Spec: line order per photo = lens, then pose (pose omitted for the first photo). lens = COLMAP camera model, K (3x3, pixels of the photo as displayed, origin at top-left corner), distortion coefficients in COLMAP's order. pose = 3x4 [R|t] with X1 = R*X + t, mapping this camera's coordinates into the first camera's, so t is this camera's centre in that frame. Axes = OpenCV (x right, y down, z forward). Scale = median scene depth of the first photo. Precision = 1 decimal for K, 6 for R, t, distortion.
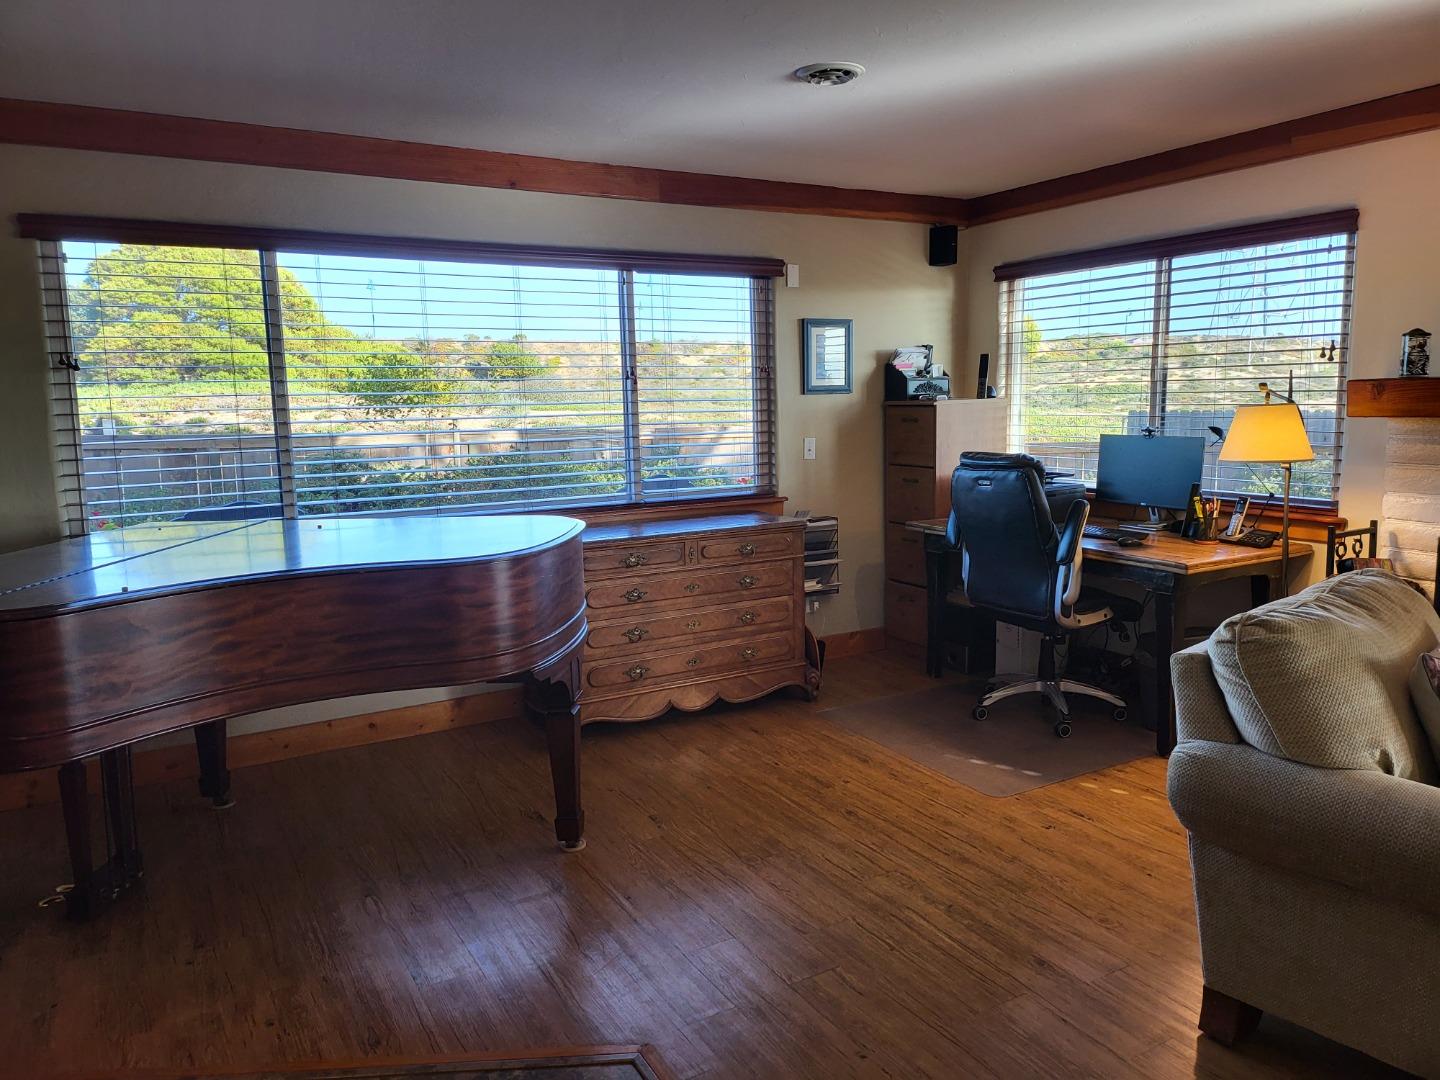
lens RADIAL K [[1003.3, 0, 725.6], [0, 1003.3, 535.6], [0, 0, 1]] dist [0.065269, -0.073018]
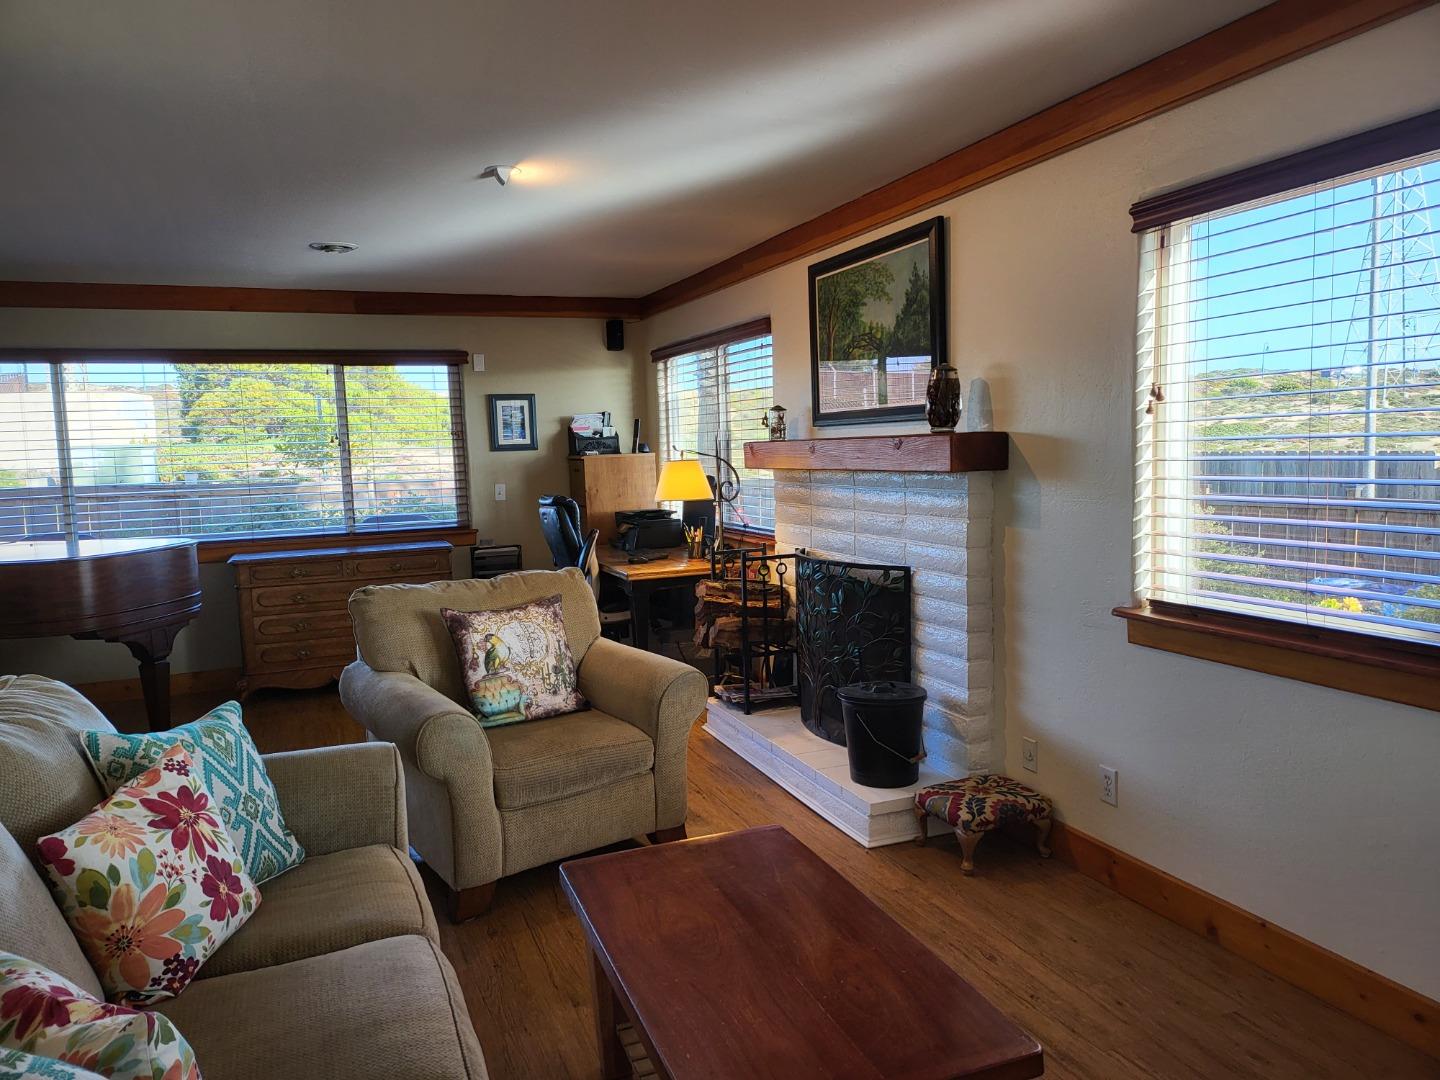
lens RADIAL K [[1003.3, 0, 712.4], [0, 1003.3, 533.5], [0, 0, 1]] dist [0.065269, -0.073018]
pose [[0.990745, -0.000920, -0.135733, 0.586180], [-0.005364, 0.998930, -0.045930, 0.028012], [0.135630, 0.046233, 0.989680, -0.280361]]
